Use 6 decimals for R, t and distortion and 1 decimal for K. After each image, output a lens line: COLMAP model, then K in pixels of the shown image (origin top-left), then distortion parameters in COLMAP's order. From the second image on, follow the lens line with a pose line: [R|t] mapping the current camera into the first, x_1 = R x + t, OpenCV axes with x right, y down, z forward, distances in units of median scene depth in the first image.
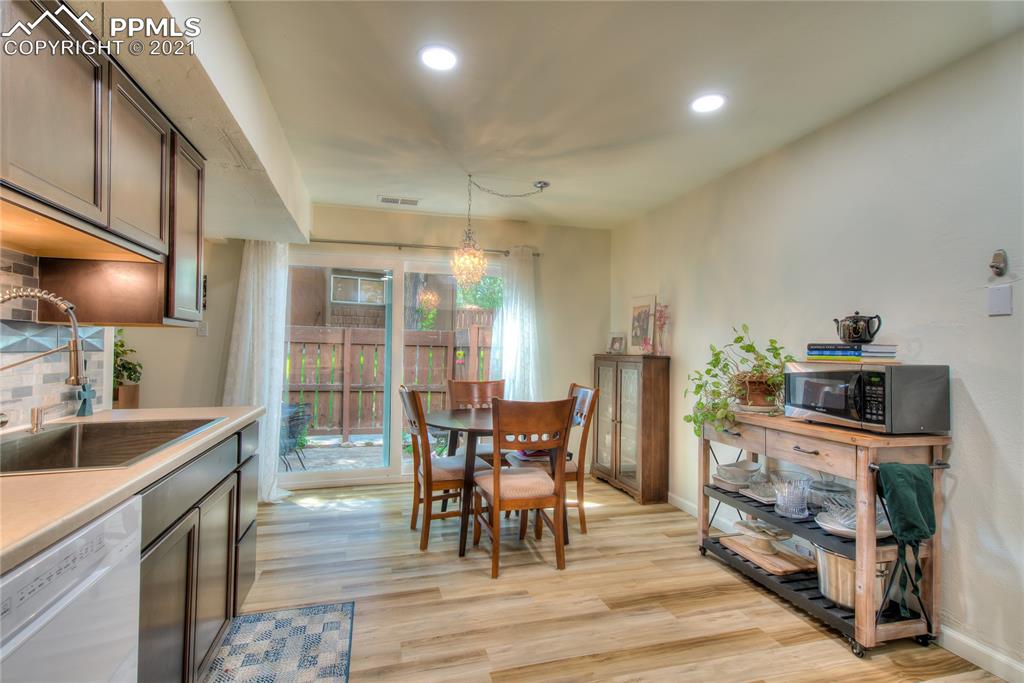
lens RADIAL K [[497.5, 0, 512.9], [0, 497.5, 340.0], [0, 0, 1]] dist [0.032509, 0.000769]
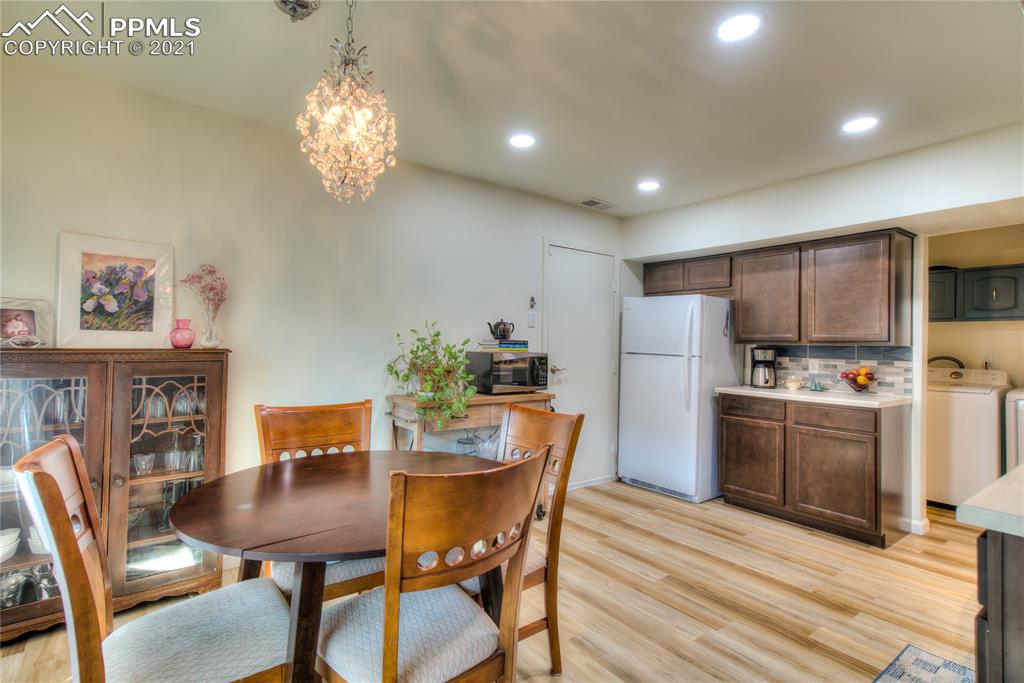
lens RADIAL K [[497.5, 0, 512.9], [0, 497.5, 340.0], [0, 0, 1]] dist [0.032509, 0.000769]
pose [[-0.369730, -0.012643, 0.929053, -0.743170], [-0.039941, 0.999199, -0.002297, 0.010962], [-0.928280, -0.037956, -0.369939, 1.488630]]
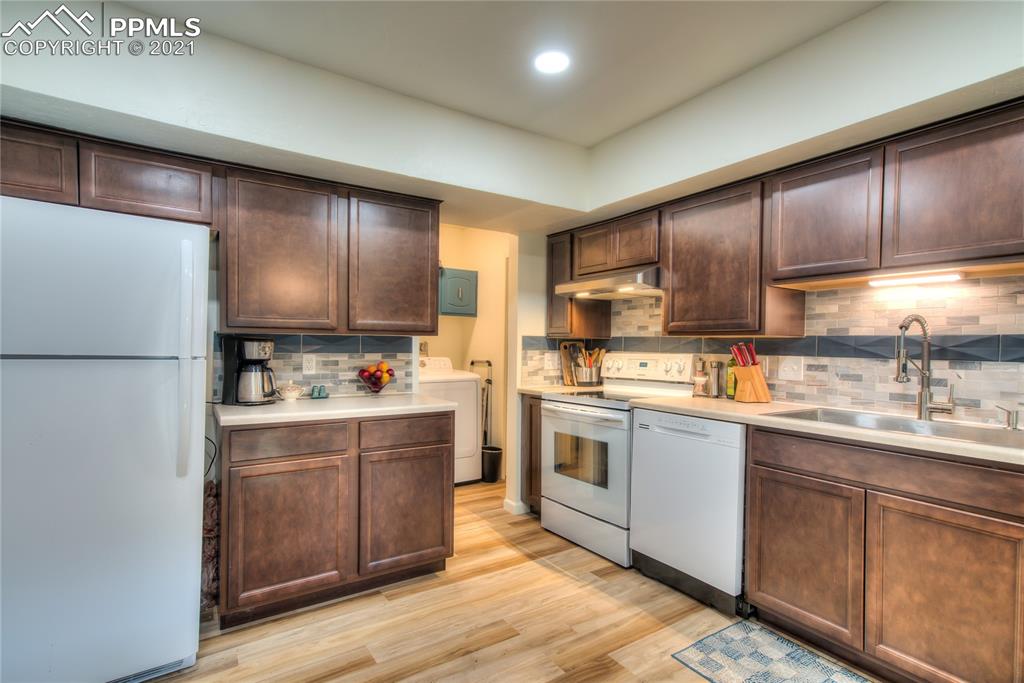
lens RADIAL K [[502.7, 0, 509.4], [0, 502.7, 353.9], [0, 0, 1]] dist [0.032365, 0.000747]
pose [[-0.951883, -0.020387, -0.305781, 0.347409], [-0.021063, 0.999778, -0.001090, 0.021519], [0.305736, 0.005403, -0.952101, 1.214500]]
